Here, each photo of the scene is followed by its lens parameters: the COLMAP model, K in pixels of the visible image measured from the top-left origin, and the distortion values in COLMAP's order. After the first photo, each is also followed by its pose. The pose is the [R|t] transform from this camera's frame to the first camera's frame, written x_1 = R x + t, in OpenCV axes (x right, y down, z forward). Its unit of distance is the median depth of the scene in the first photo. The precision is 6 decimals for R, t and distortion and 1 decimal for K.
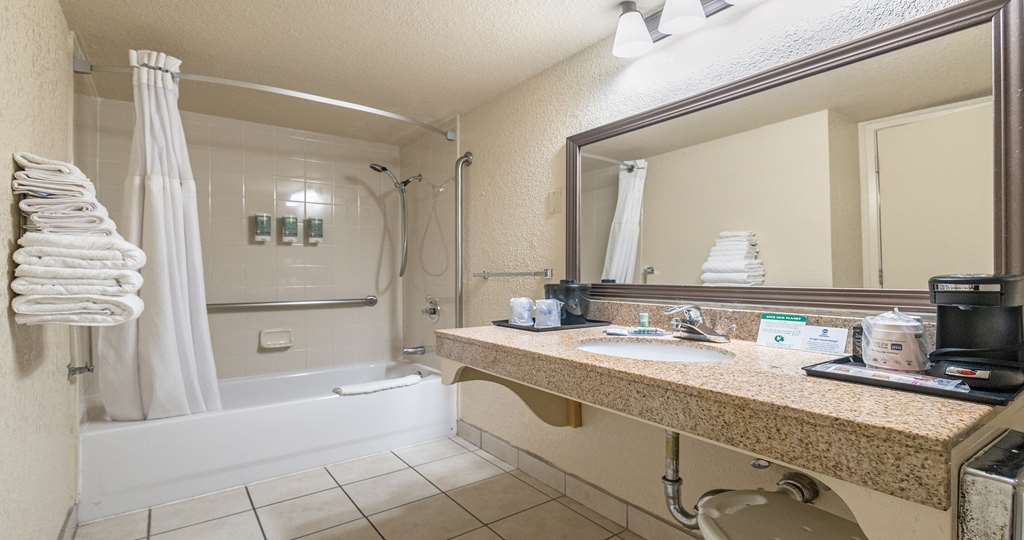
lens RADIAL K [[483.9, 0, 516.0], [0, 483.9, 265.0], [0, 0, 1]] dist [0.012752, -0.004284]
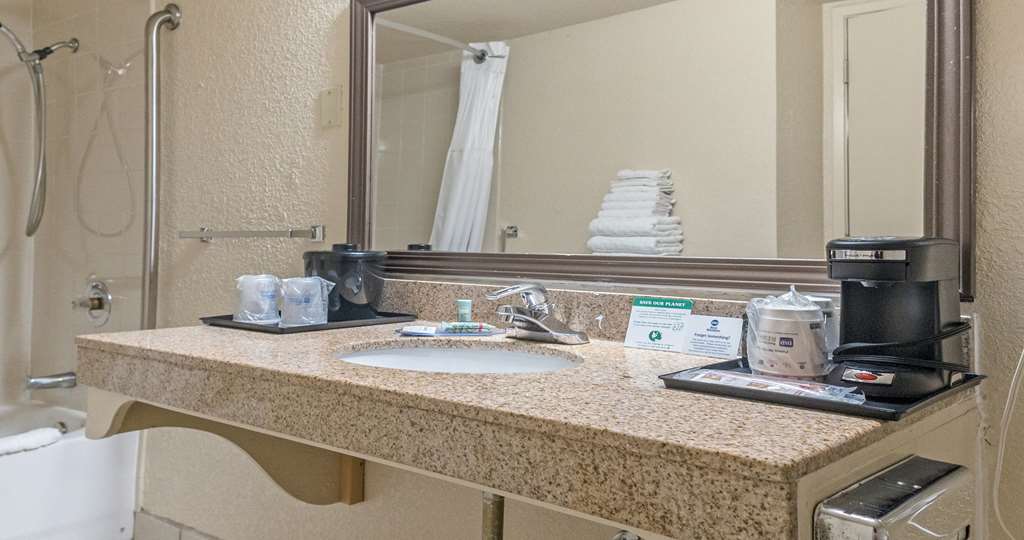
lens RADIAL K [[868.4, 0, 515.7], [0, 868.4, 220.1], [0, 0, 1]] dist [0.131495, -0.024514]
pose [[0.973440, 0.017036, 0.228307, 0.069011], [-0.016084, 0.999852, -0.006030, 0.006051], [-0.228376, 0.002198, 0.973571, -0.056324]]
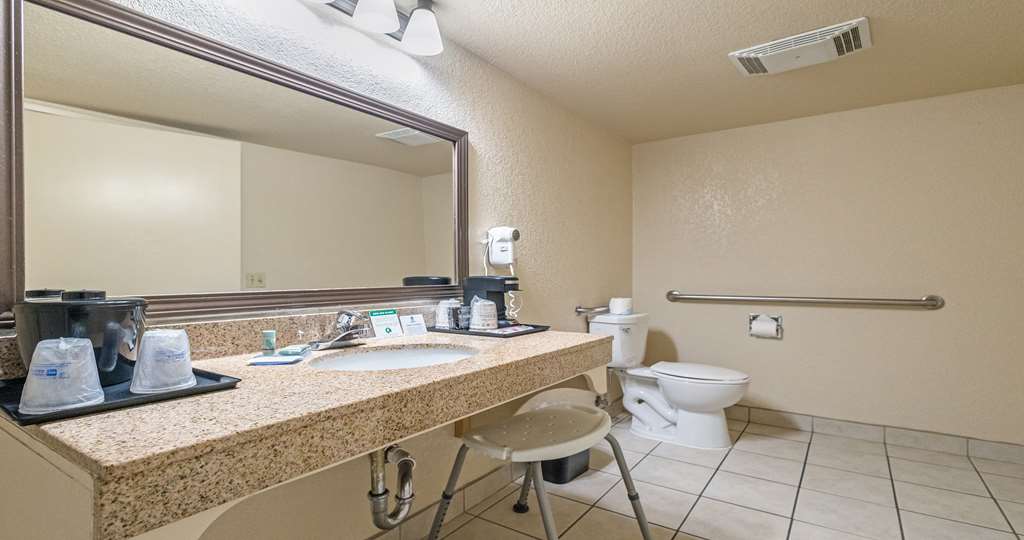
lens RADIAL K [[483.9, 0, 518.0], [0, 483.9, 280.5], [0, 0, 1]] dist [0.012752, -0.004284]
pose [[-0.331411, -0.006711, 0.943463, -0.516674], [-0.008934, 0.999952, 0.003975, 0.016039], [-0.943444, -0.007112, -0.331455, 0.828895]]
